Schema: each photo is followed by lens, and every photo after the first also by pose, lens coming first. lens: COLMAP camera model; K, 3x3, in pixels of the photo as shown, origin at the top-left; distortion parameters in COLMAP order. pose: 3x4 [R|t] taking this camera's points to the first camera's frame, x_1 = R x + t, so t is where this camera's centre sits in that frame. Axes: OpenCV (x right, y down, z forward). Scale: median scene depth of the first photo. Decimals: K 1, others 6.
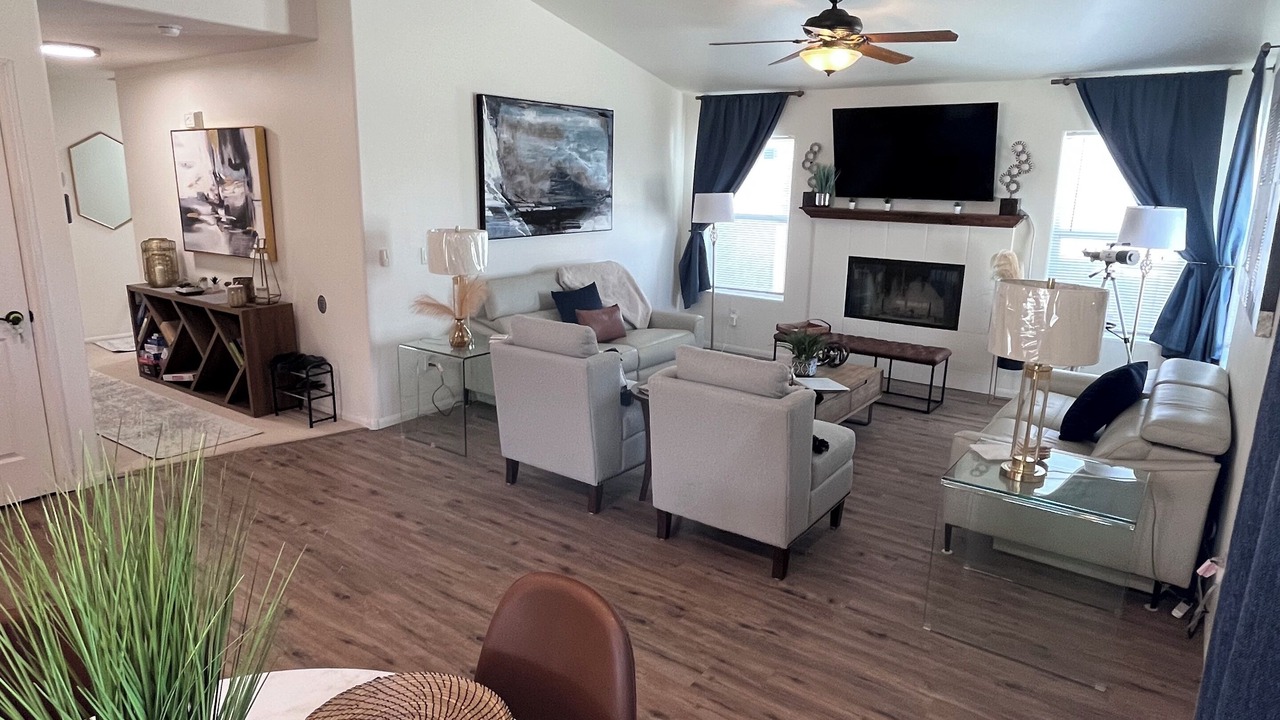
lens RADIAL K [[762.8, 0, 640.0], [0, 762.8, 360.0], [0, 0, 1]] dist [0.003197, 0.000766]
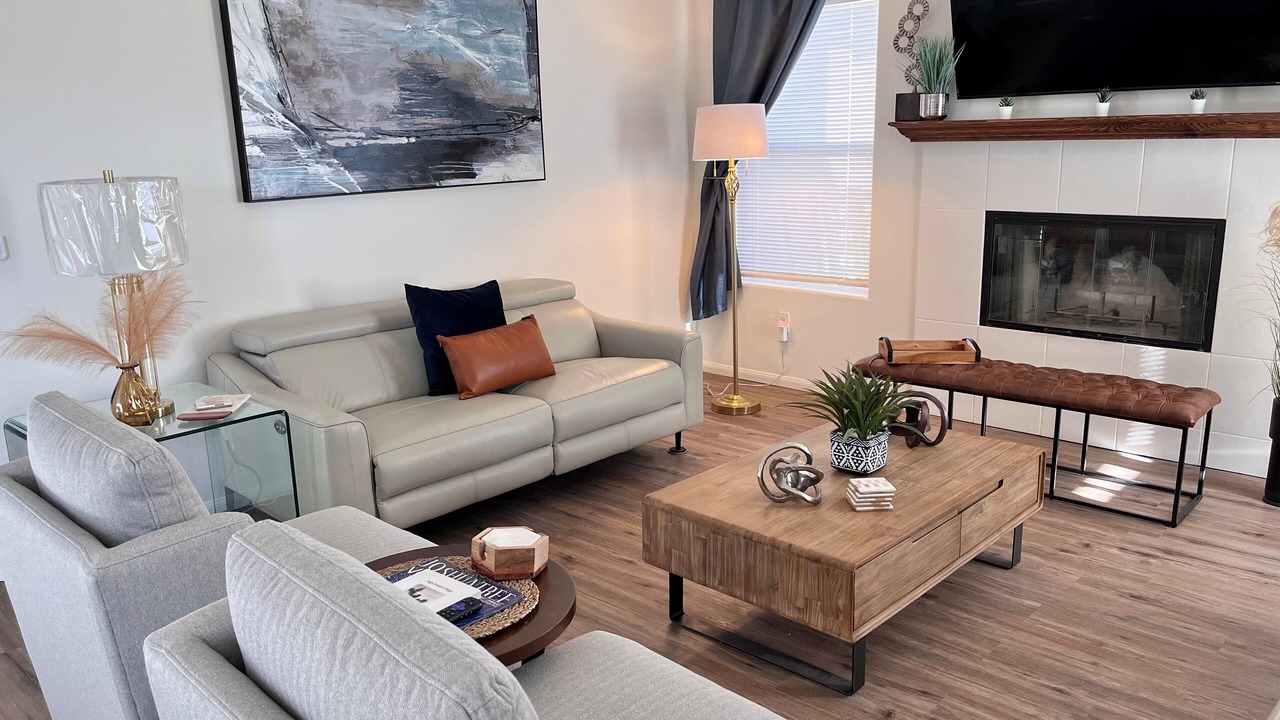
lens RADIAL K [[974.7, 0, 640.0], [0, 974.7, 360.0], [0, 0, 1]] dist [0.066184, -0.069526]
pose [[0.992543, -0.016918, -0.120714, 0.126164], [0.016688, 0.999857, -0.002910, -0.037713], [0.120746, 0.000874, 0.992683, 0.321010]]
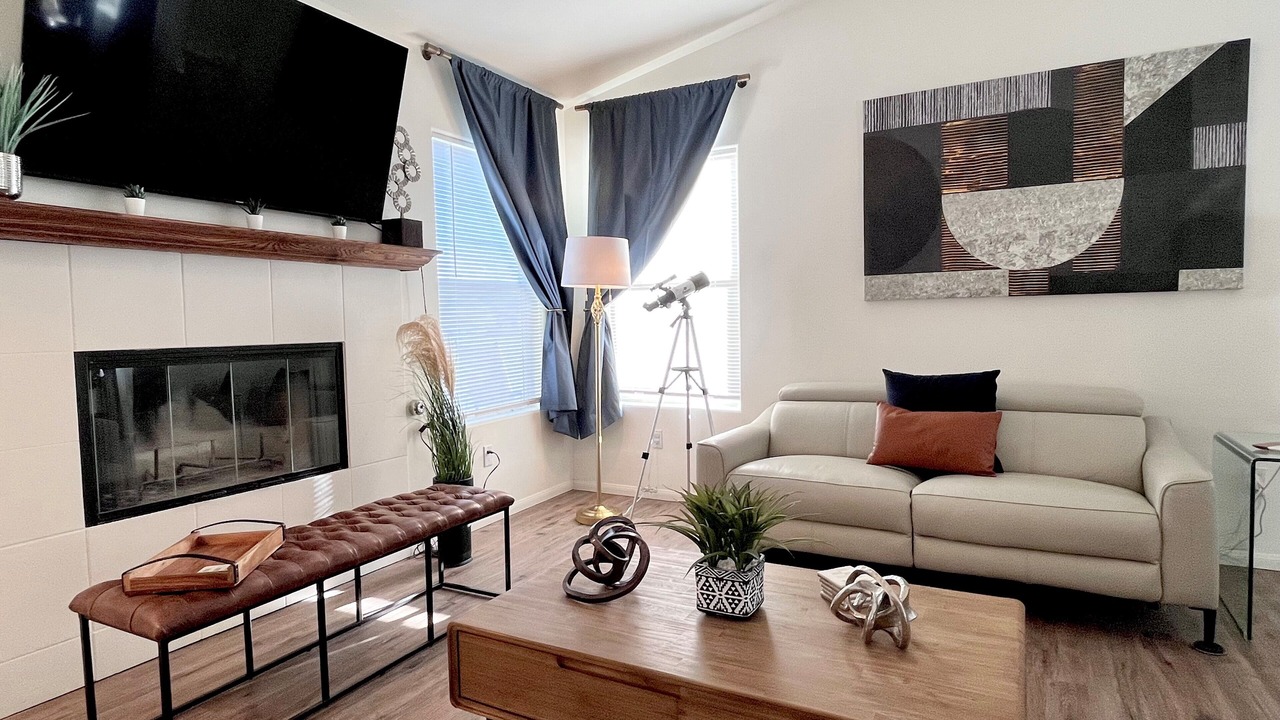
lens RADIAL K [[695.1, 0, 640.0], [0, 695.1, 360.0], [0, 0, 1]] dist [-0.000796, 0.000044]
pose [[-0.134280, -0.072705, 0.988273, -0.074792], [0.243664, 0.964262, 0.104047, -0.110691], [-0.960519, 0.254778, -0.111766, 0.850586]]
